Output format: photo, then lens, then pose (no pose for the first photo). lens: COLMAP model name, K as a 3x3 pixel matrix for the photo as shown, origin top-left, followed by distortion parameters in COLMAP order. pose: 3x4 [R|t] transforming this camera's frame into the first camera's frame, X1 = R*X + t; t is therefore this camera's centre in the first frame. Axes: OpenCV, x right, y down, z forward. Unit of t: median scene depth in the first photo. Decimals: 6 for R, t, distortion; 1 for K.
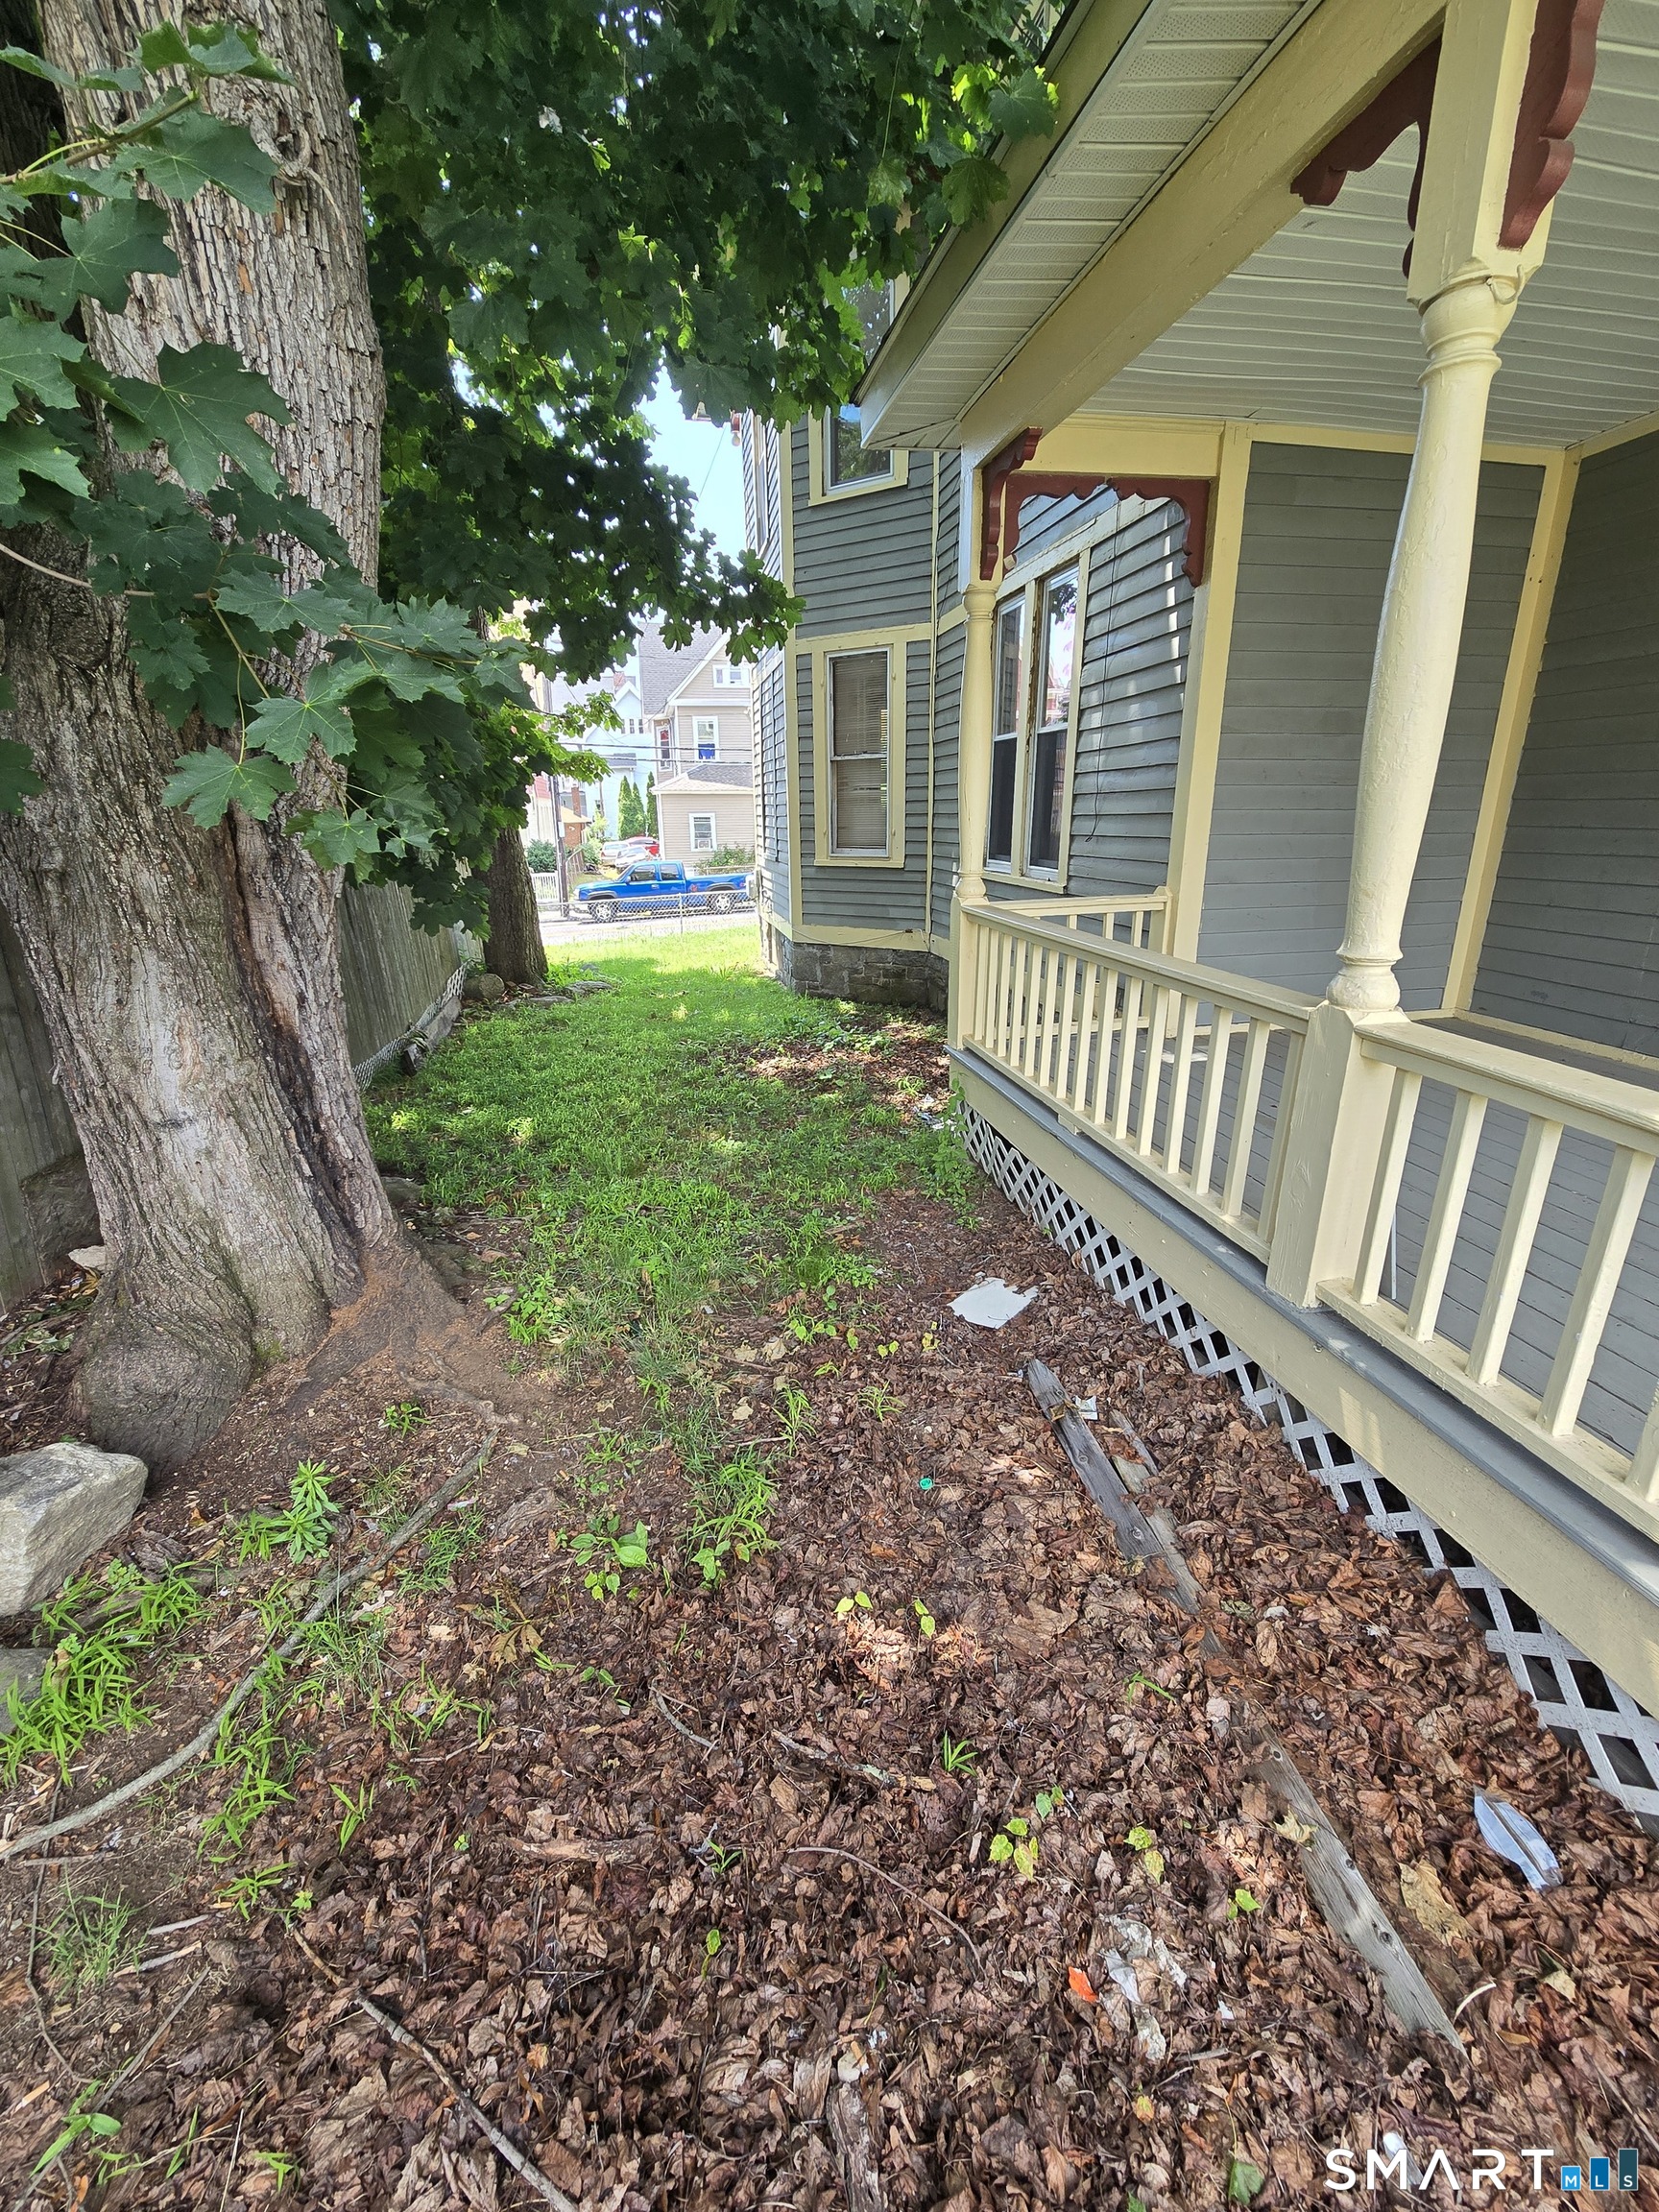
lens RADIAL K [[903.3, 0, 829.2], [0, 903.3, 1110.7], [0, 0, 1]] dist [-0.009740, -0.000108]
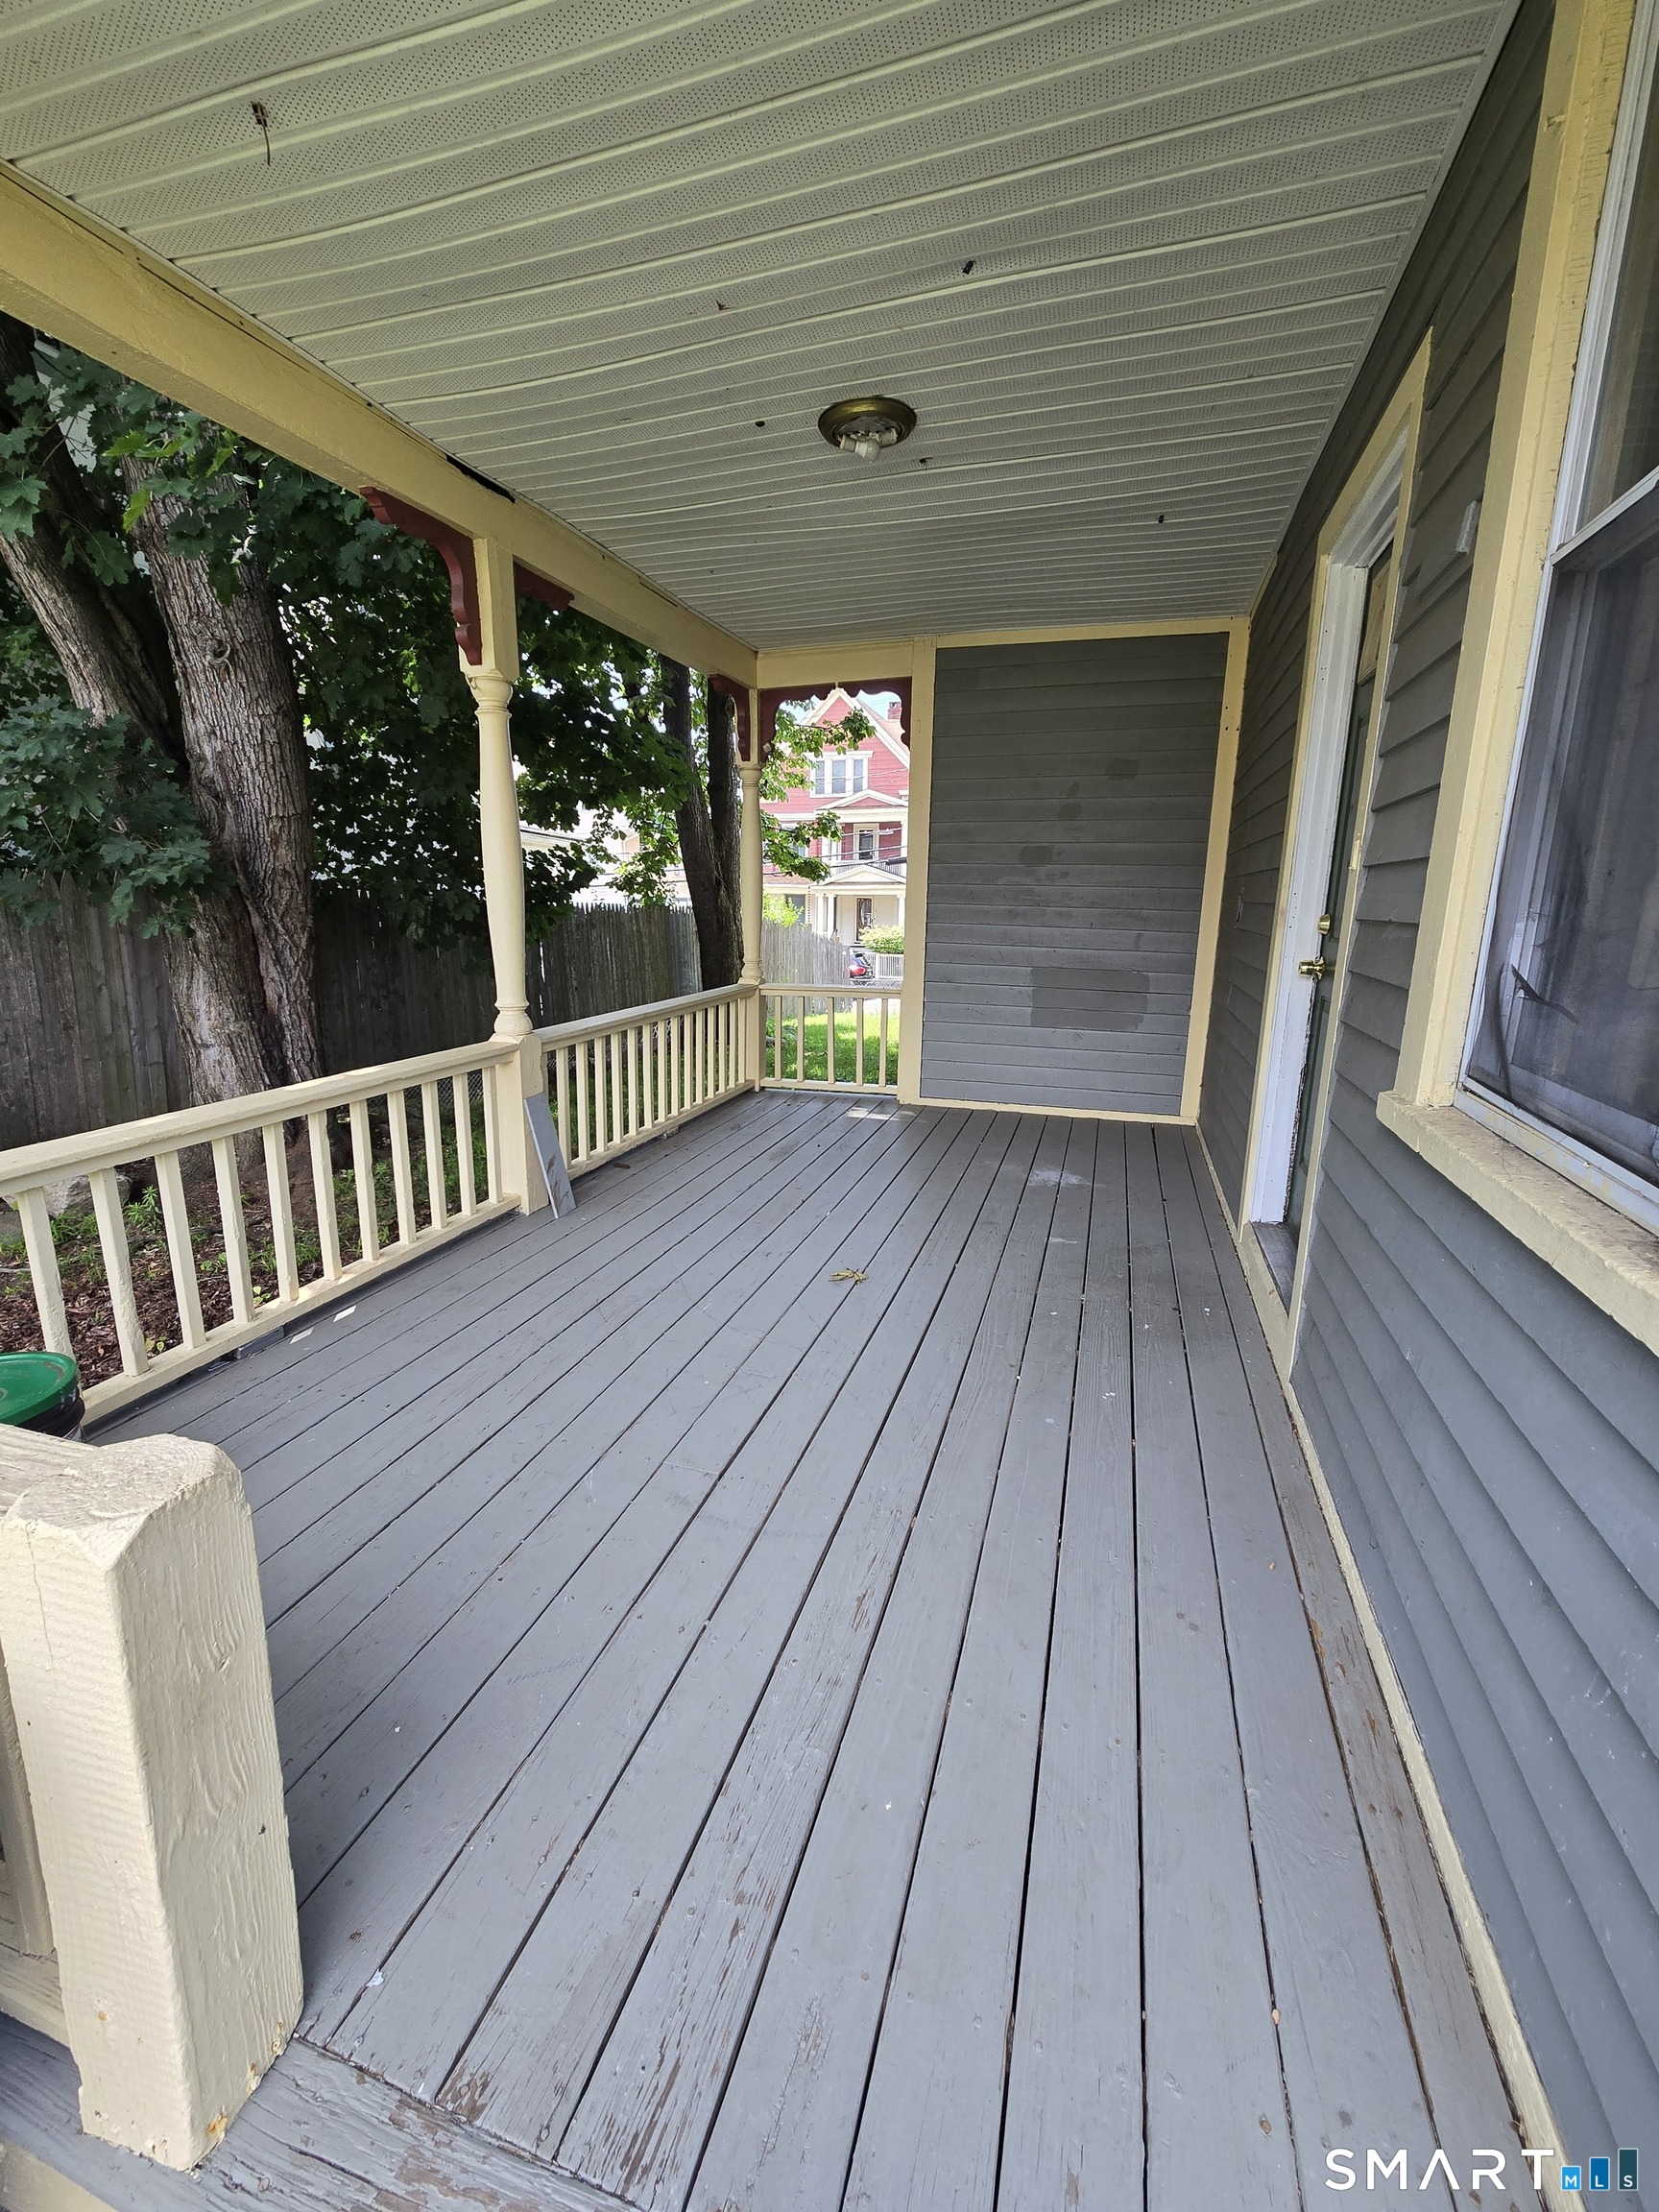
lens RADIAL K [[903.3, 0, 827.3], [0, 903.3, 1096.0], [0, 0, 1]] dist [-0.009740, -0.000108]
pose [[0.868995, 0.134561, -0.476174, 1.505664], [-0.183788, 0.981246, -0.058115, -0.014560], [0.459424, 0.138017, 0.877429, -0.178223]]
